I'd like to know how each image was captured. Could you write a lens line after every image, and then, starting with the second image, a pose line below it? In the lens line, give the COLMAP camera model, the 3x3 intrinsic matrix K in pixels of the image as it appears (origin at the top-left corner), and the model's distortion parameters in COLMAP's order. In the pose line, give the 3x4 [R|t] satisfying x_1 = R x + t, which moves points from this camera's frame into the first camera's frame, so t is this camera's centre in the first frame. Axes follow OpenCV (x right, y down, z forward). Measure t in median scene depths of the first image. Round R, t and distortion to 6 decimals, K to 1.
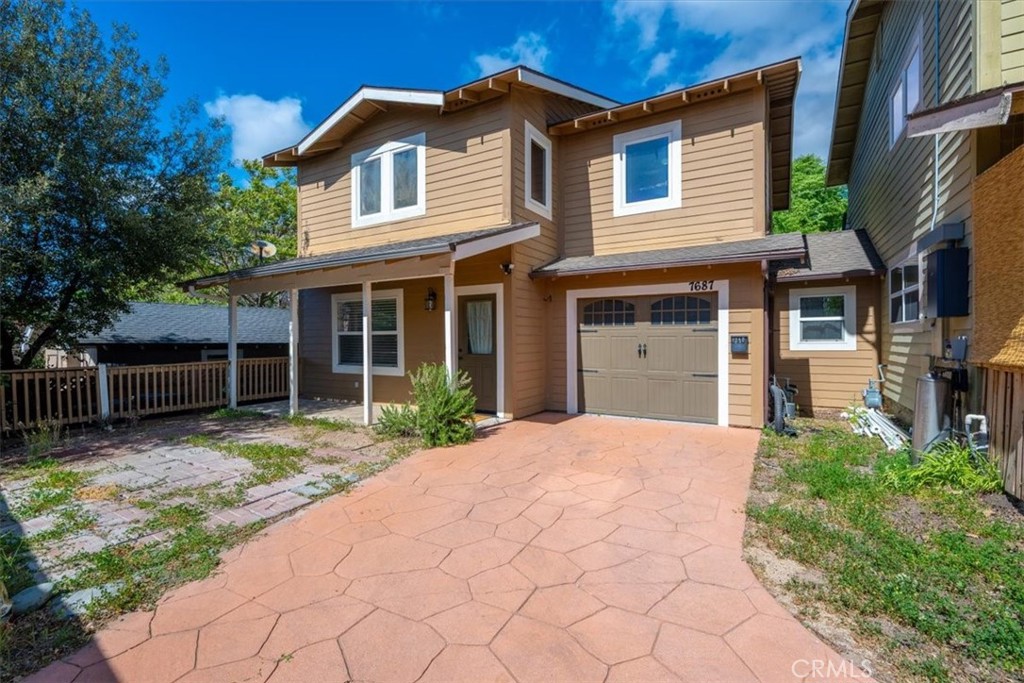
lens RADIAL K [[448.2, 0, 512.8], [0, 448.2, 339.1], [0, 0, 1]] dist [-0.000419, -0.000150]
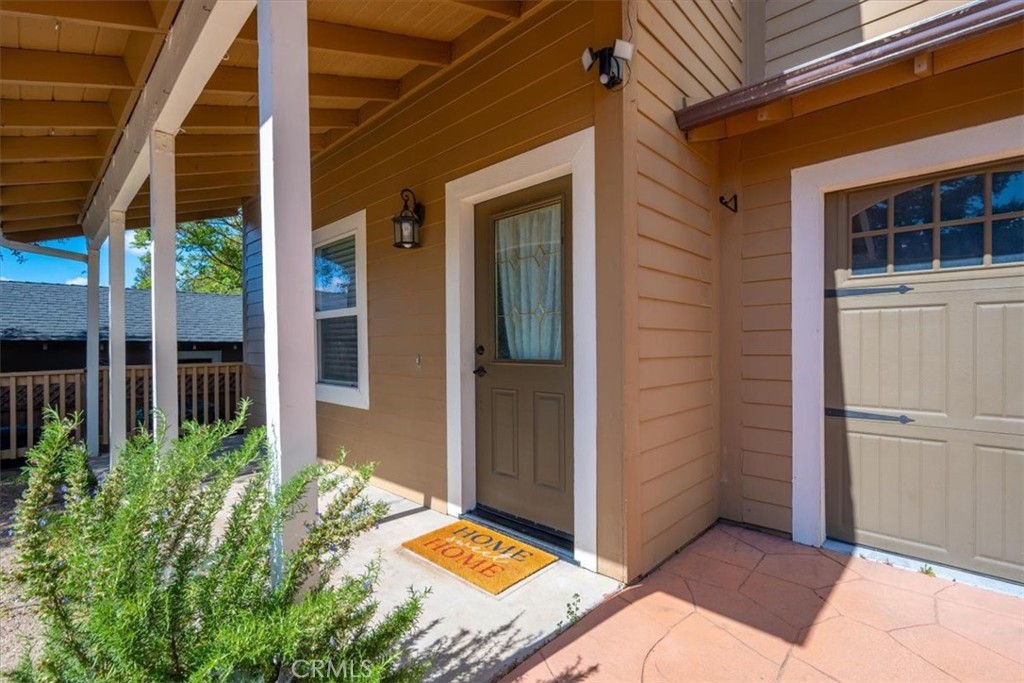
lens RADIAL K [[462.1, 0, 512.0], [0, 462.1, 341.5], [0, 0, 1]] dist [0.000210, -0.000012]
pose [[0.975153, -0.001695, -0.221526, -0.006357], [-0.000641, 0.999945, -0.010474, 0.022701], [0.221532, 0.010355, 0.975098, 0.649098]]
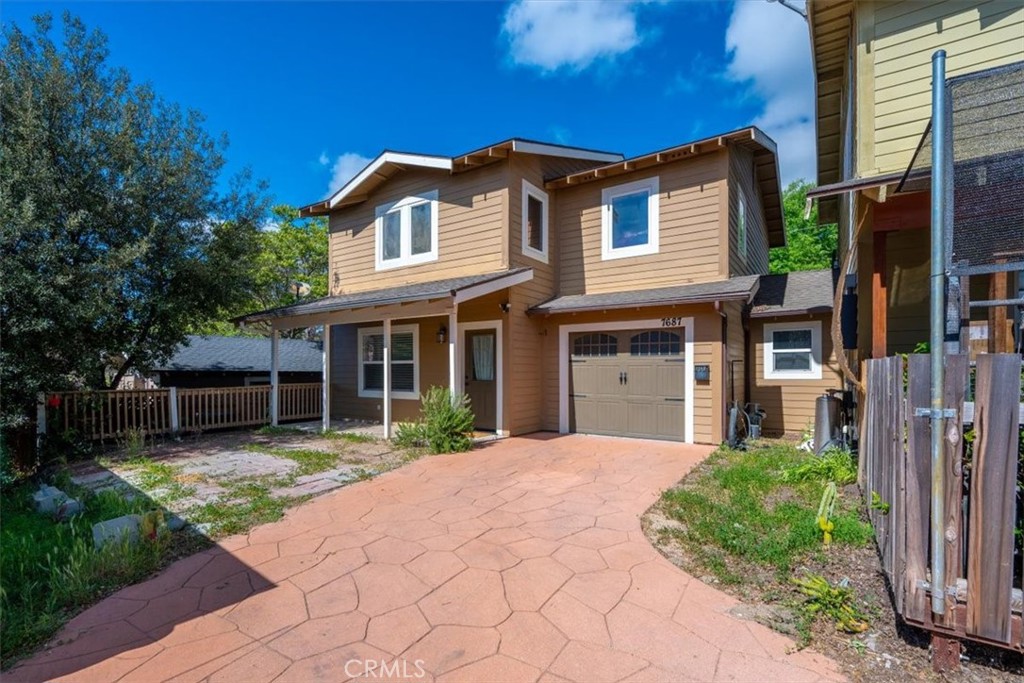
lens RADIAL K [[458.9, 0, 514.8], [0, 458.9, 368.6], [0, 0, 1]] dist [0.000475, -0.000011]
pose [[0.998592, 0.004116, -0.052894, 0.071264], [-0.004345, 0.999982, -0.004213, 0.007525], [0.052875, 0.004437, 0.998591, -0.183165]]
